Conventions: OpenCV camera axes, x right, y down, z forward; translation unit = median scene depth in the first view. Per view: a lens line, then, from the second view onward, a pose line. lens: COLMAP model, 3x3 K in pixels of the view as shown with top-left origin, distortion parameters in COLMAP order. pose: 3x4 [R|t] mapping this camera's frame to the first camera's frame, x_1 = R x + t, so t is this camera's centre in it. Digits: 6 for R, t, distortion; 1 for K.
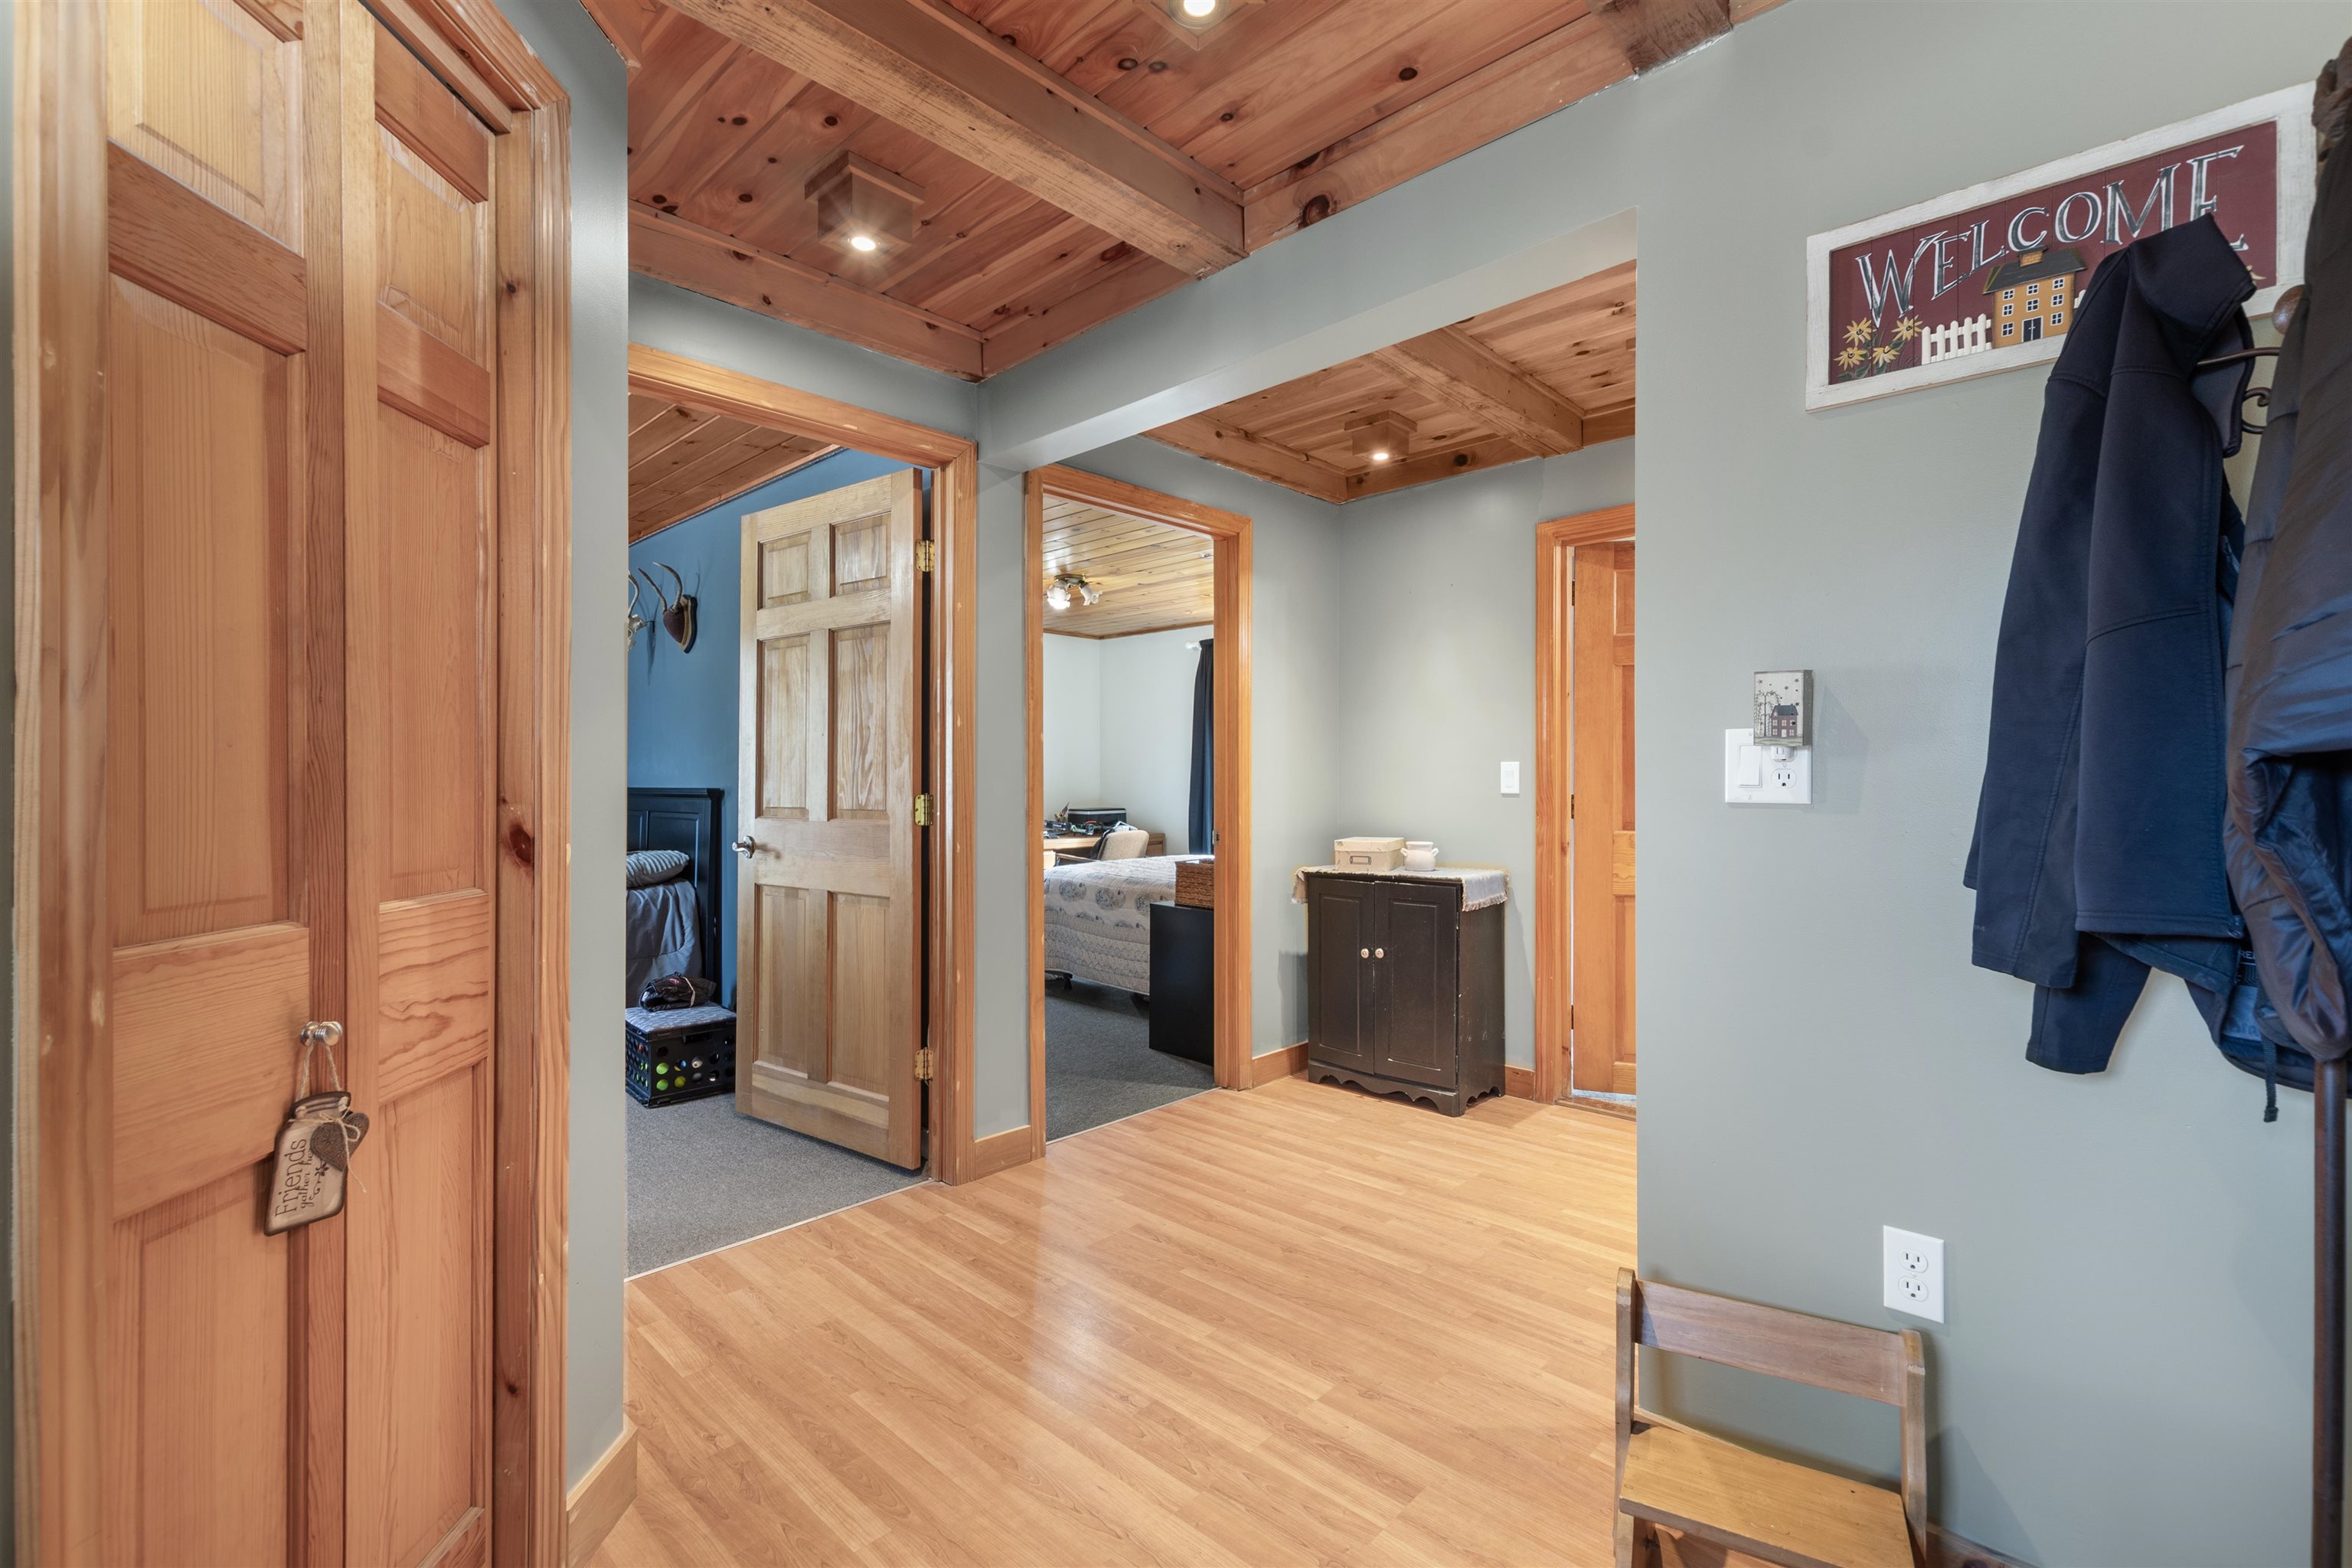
lens RADIAL K [[1025.1, 0, 1178.8], [0, 1025.1, 786.4], [0, 0, 1]] dist [0.008954, -0.004799]
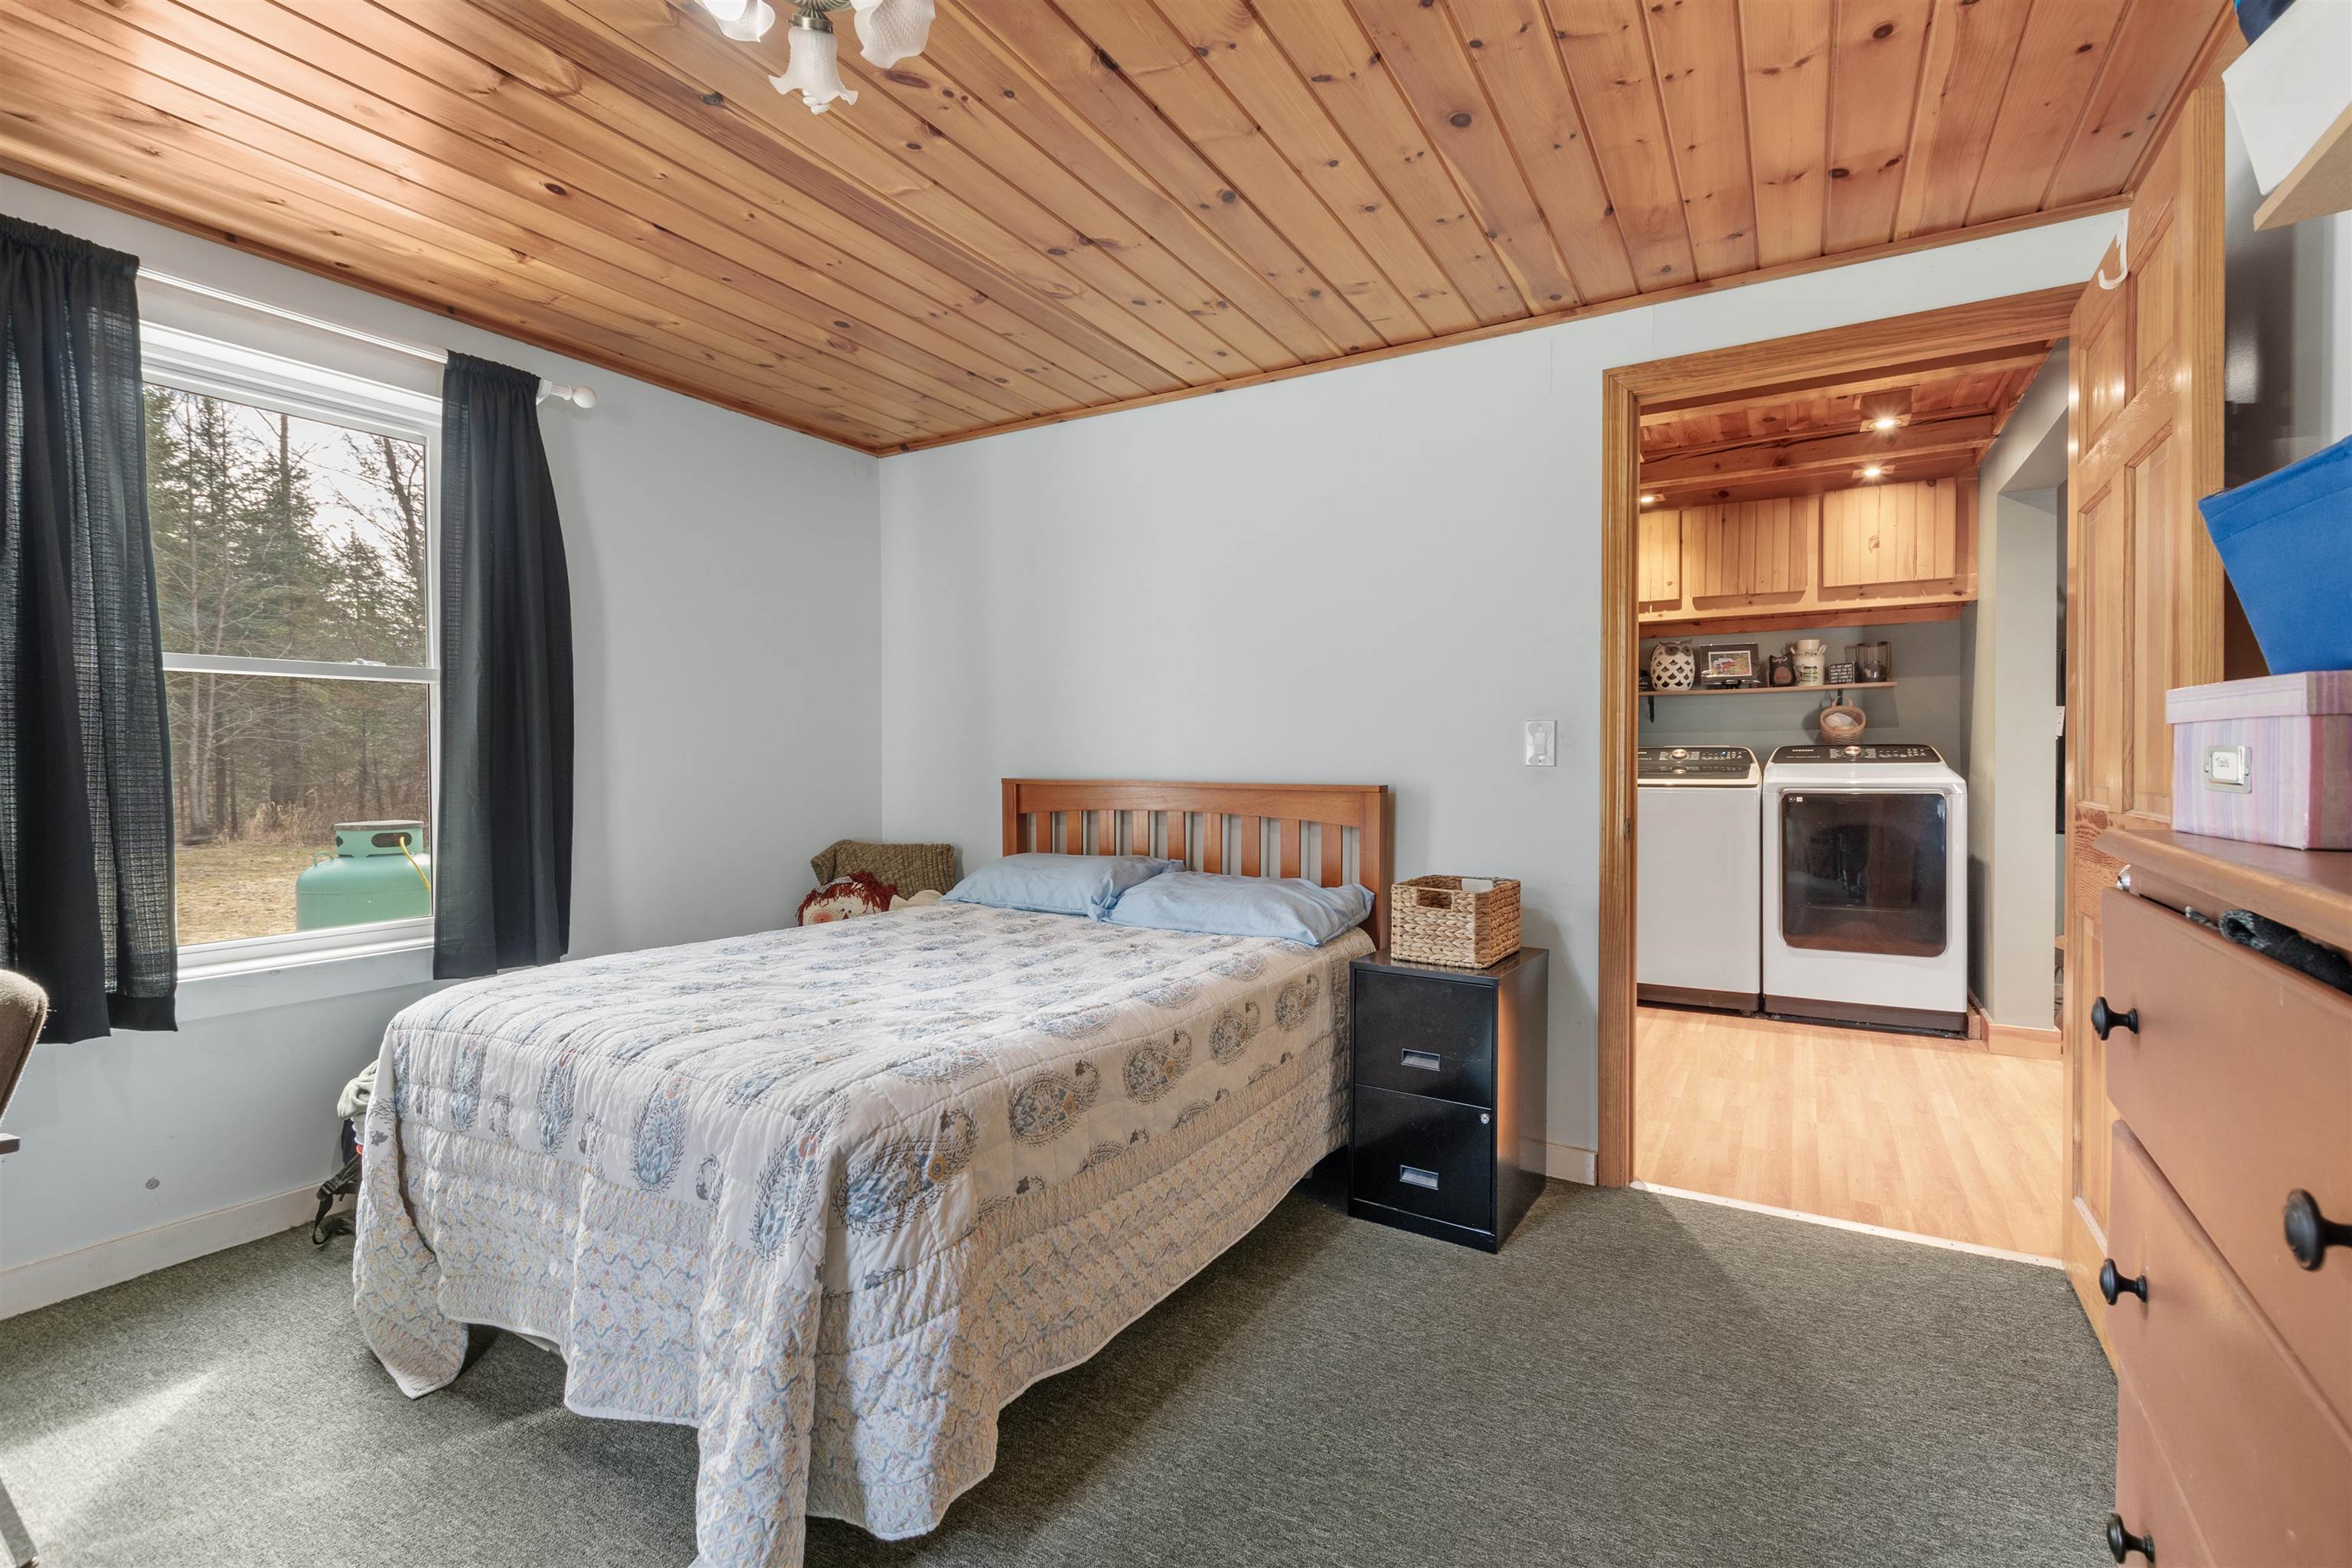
lens RADIAL K [[1025.1, 0, 1177.4], [0, 1025.1, 778.3], [0, 0, 1]] dist [0.008954, -0.004799]
pose [[-0.213768, -0.024477, 0.976578, -0.423139], [0.000002, 0.999686, 0.025057, -0.002550], [-0.976884, 0.005359, -0.213701, 1.066942]]
